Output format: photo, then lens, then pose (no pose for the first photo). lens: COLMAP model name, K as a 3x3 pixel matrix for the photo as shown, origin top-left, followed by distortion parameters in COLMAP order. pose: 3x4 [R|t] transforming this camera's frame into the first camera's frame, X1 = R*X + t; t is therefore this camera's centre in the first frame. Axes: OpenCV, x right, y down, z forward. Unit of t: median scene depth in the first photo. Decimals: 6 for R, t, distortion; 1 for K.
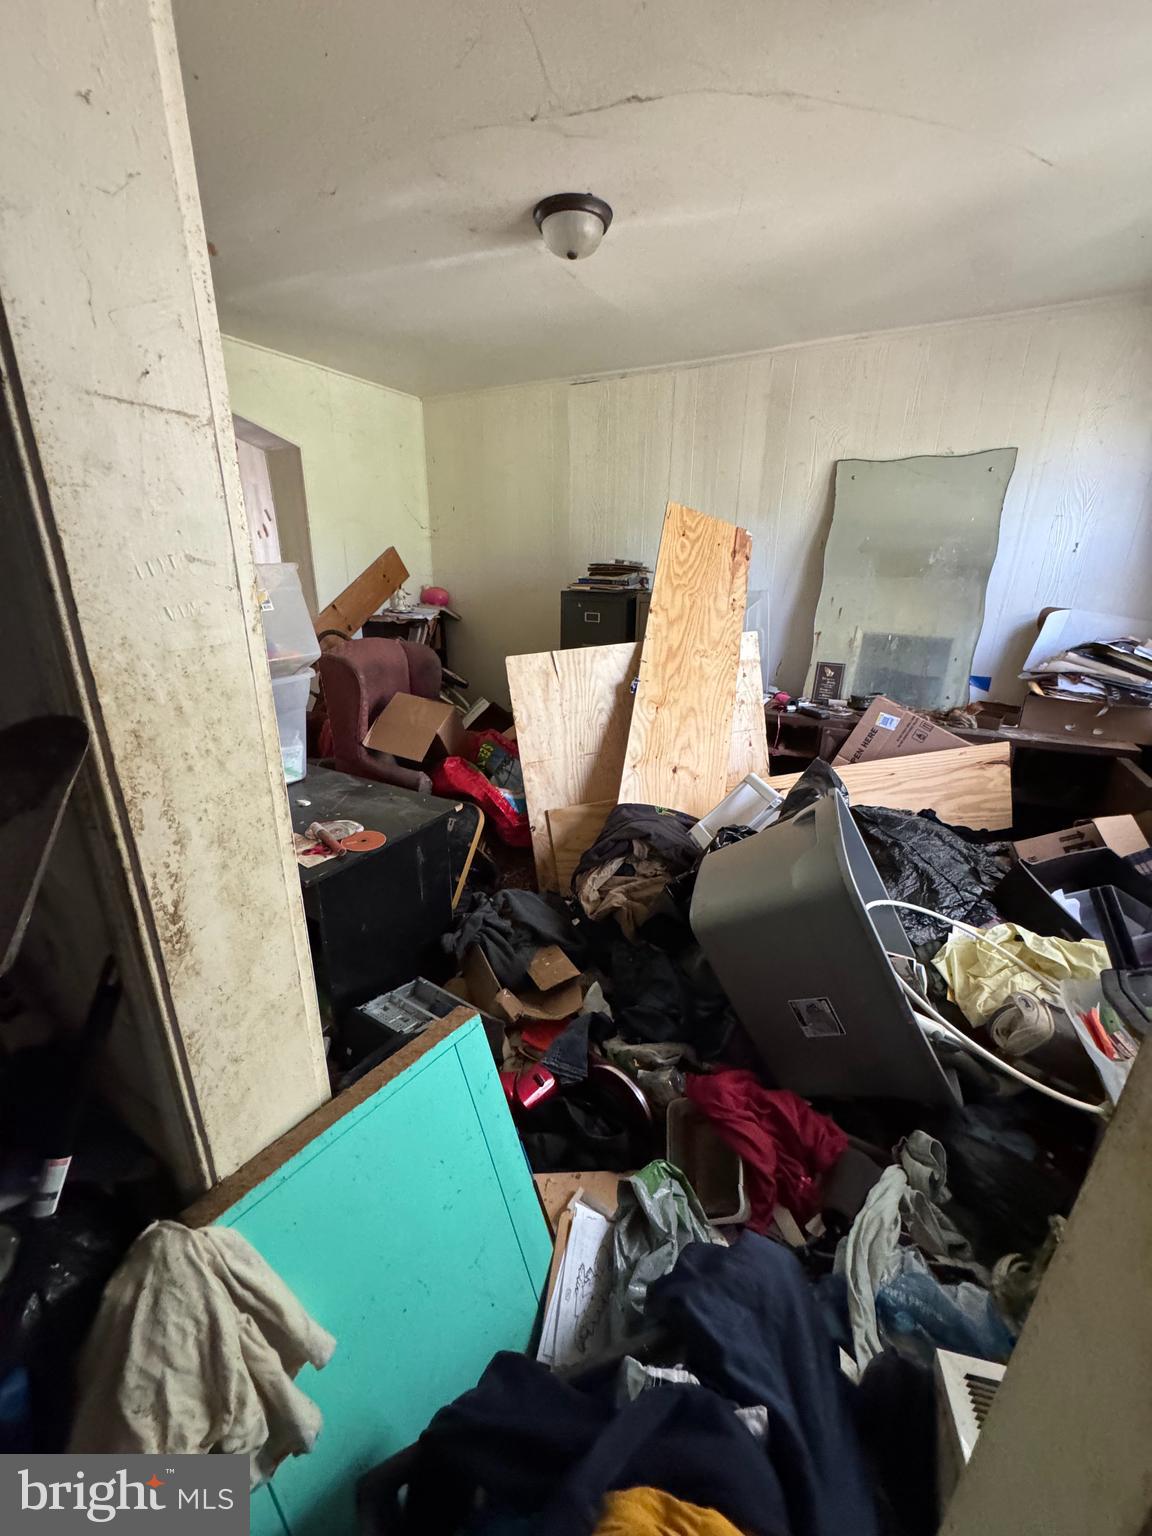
lens RADIAL K [[619.5, 0, 576.0], [0, 619.5, 768.0], [0, 0, 1]] dist [-0.003236, -0.000366]
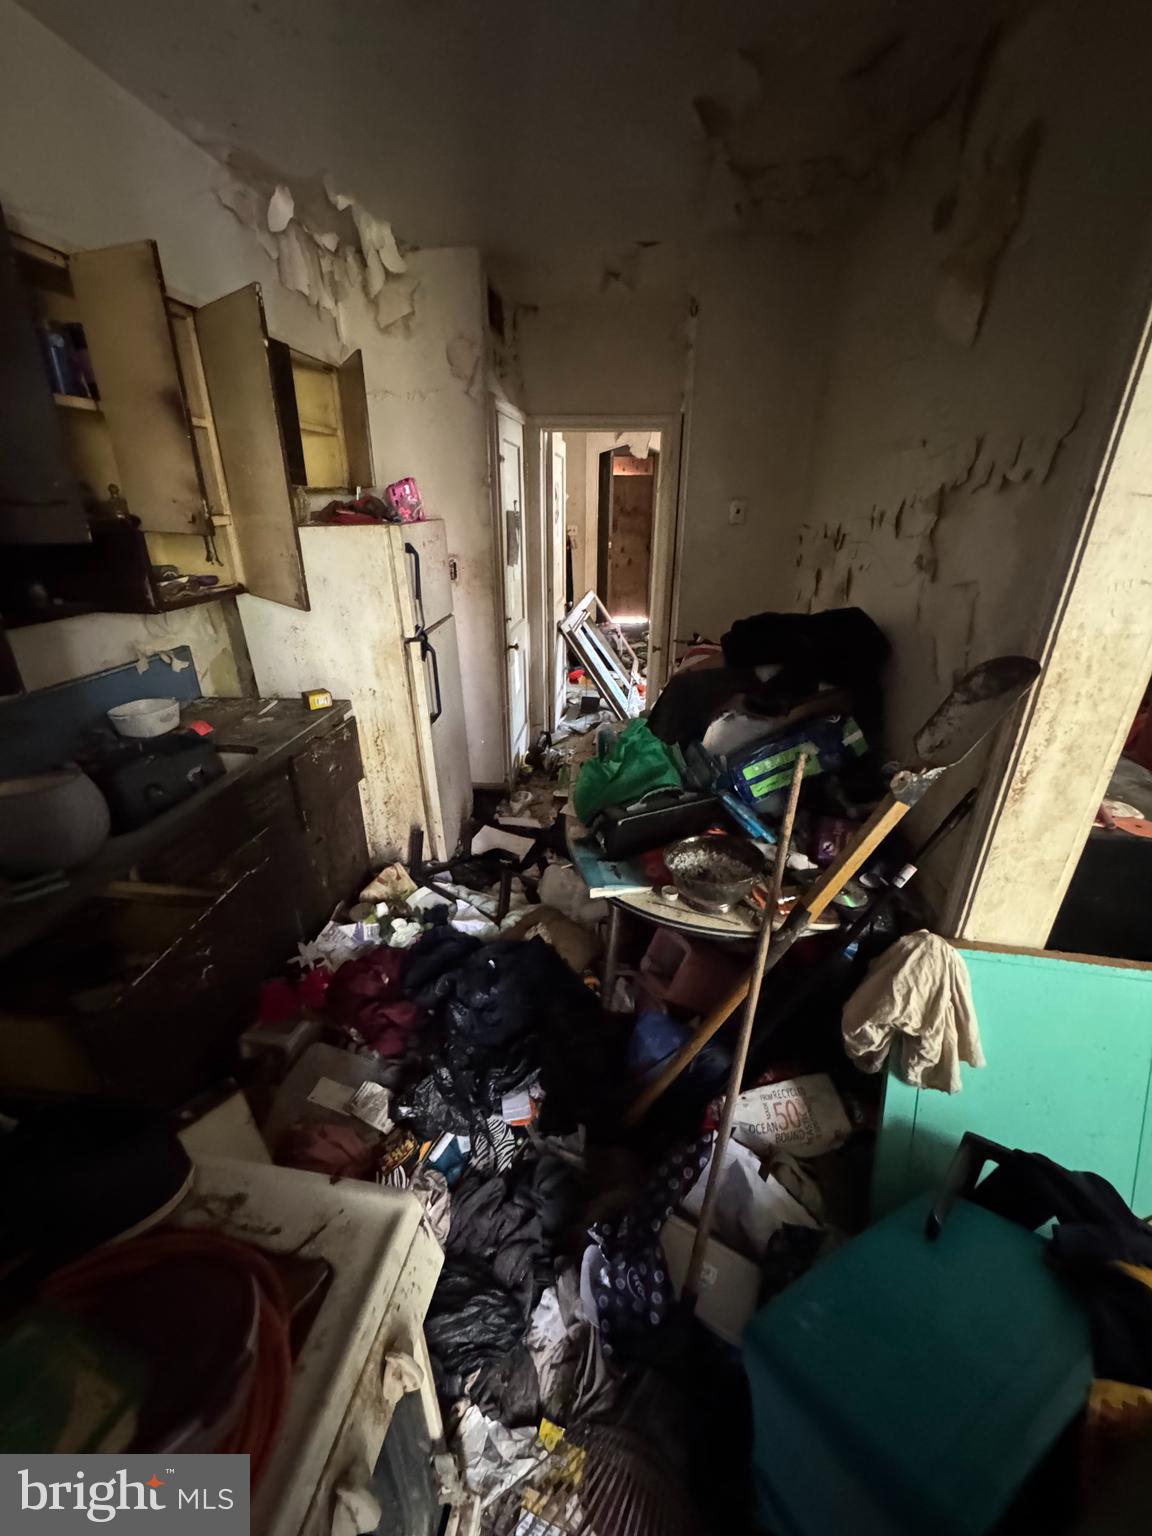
lens RADIAL K [[619.5, 0, 576.0], [0, 619.5, 768.0], [0, 0, 1]] dist [-0.003236, -0.000366]
pose [[0.418905, 0.346469, -0.839332, 0.099552], [-0.305503, 0.924234, 0.229041, 0.066524], [0.855094, 0.160473, 0.493013, -0.334336]]
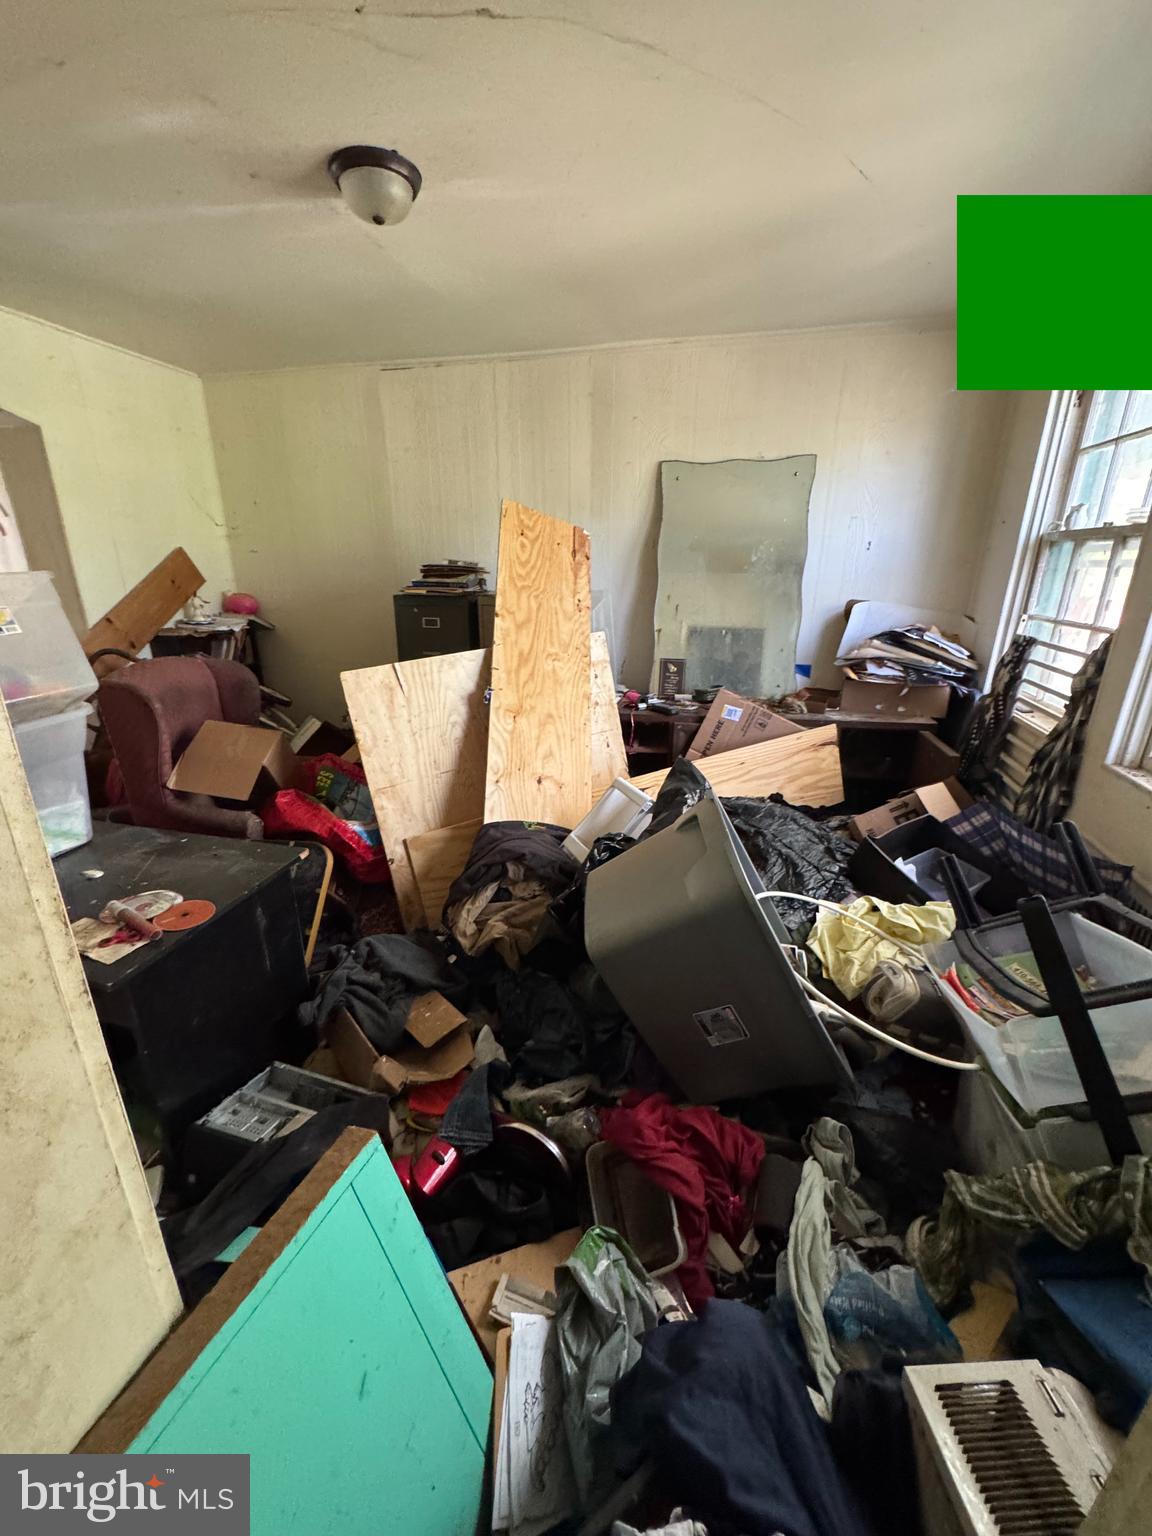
lens RADIAL K [[619.5, 0, 576.0], [0, 619.5, 768.0], [0, 0, 1]] dist [-0.003236, -0.000366]
pose [[0.962335, -0.094689, 0.254842, -0.035003], [0.094183, 0.995453, 0.014214, -0.031210], [-0.255029, 0.010323, 0.966878, 0.079532]]
